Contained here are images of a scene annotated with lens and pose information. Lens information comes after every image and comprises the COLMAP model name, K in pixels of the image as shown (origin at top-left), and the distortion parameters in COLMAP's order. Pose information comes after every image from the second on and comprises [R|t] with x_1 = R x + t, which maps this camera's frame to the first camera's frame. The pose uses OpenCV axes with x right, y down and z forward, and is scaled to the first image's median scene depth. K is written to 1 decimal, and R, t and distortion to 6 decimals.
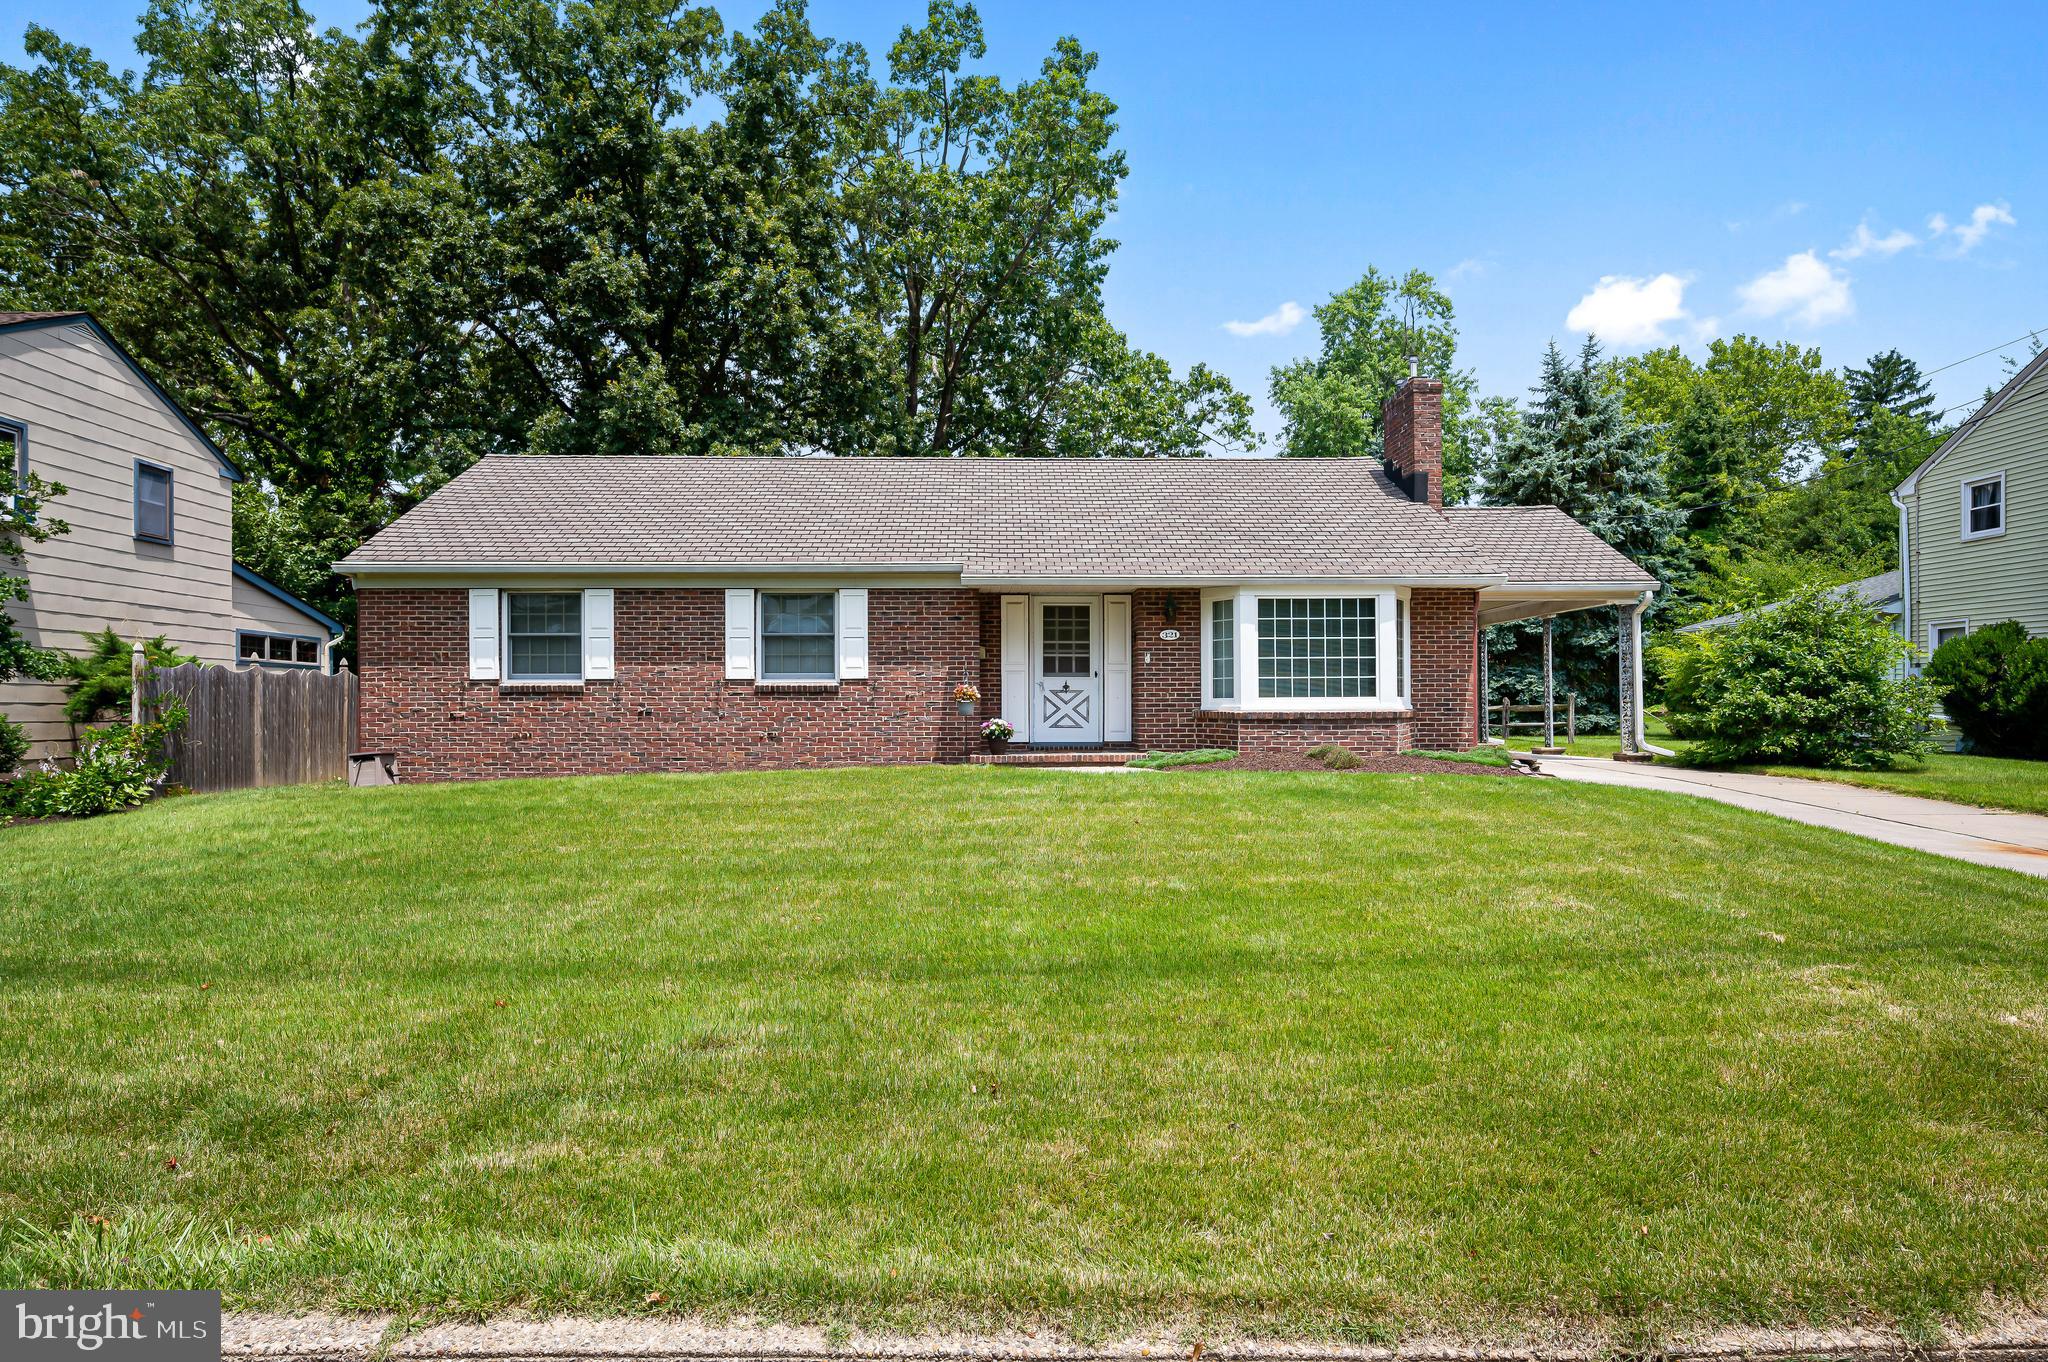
lens RADIAL K [[1202.9, 0, 1025.3], [0, 1202.9, 693.0], [0, 0, 1]] dist [0.004668, -0.000901]
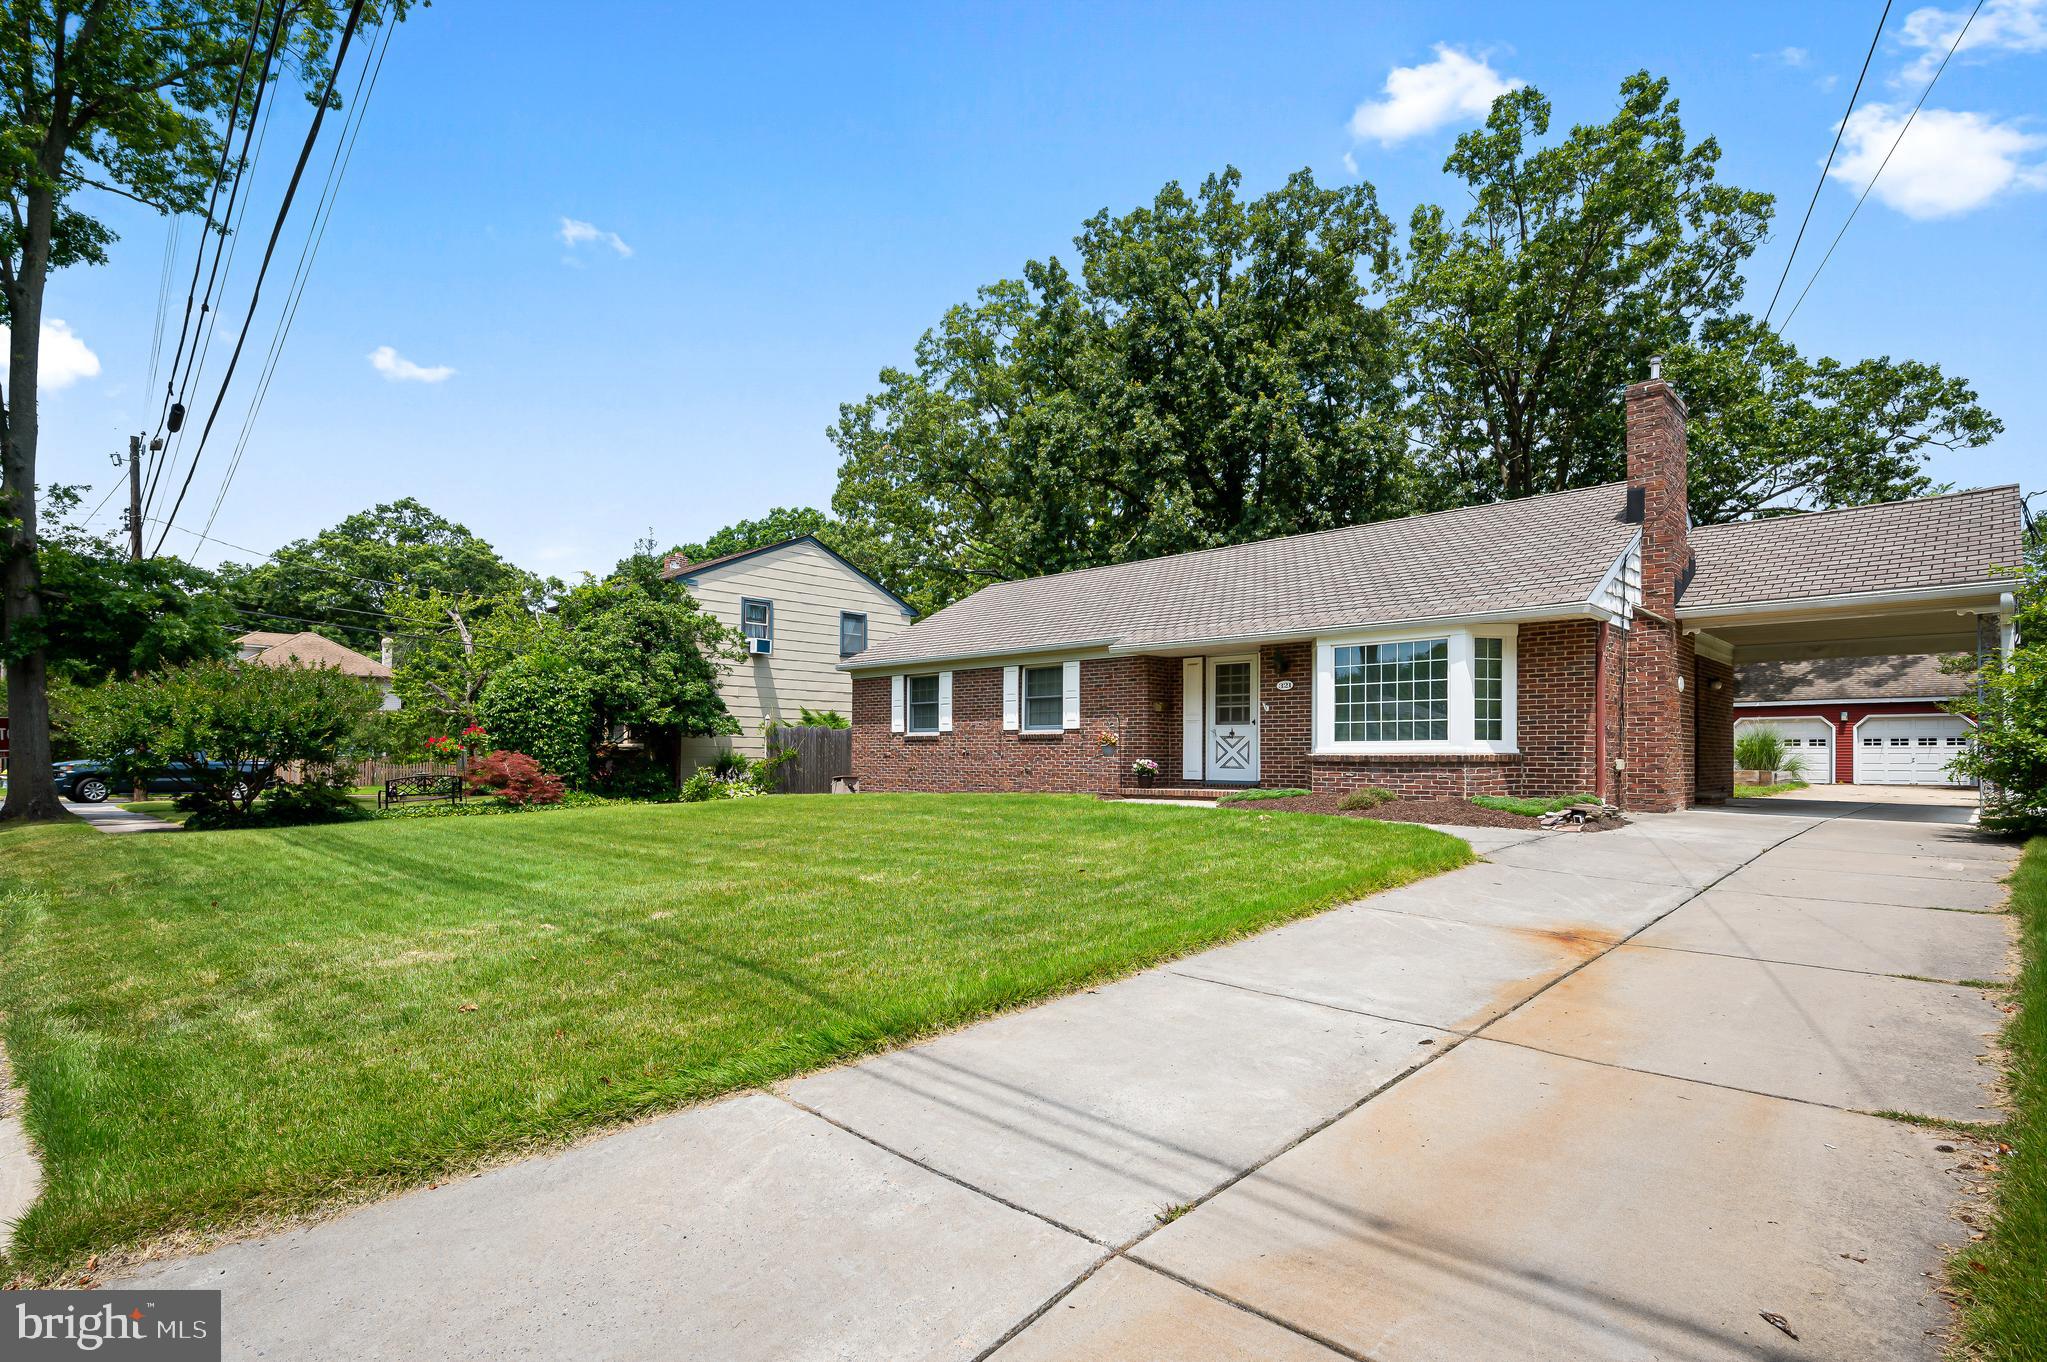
lens RADIAL K [[973.3, 0, 1032.4], [0, 973.3, 739.7], [0, 0, 1]] dist [-0.000834, 0.000025]
pose [[0.721260, -0.006026, -0.692639, 0.573393], [0.006932, 0.999975, -0.001482, 0.001483], [0.692630, -0.003732, 0.721283, 0.189408]]
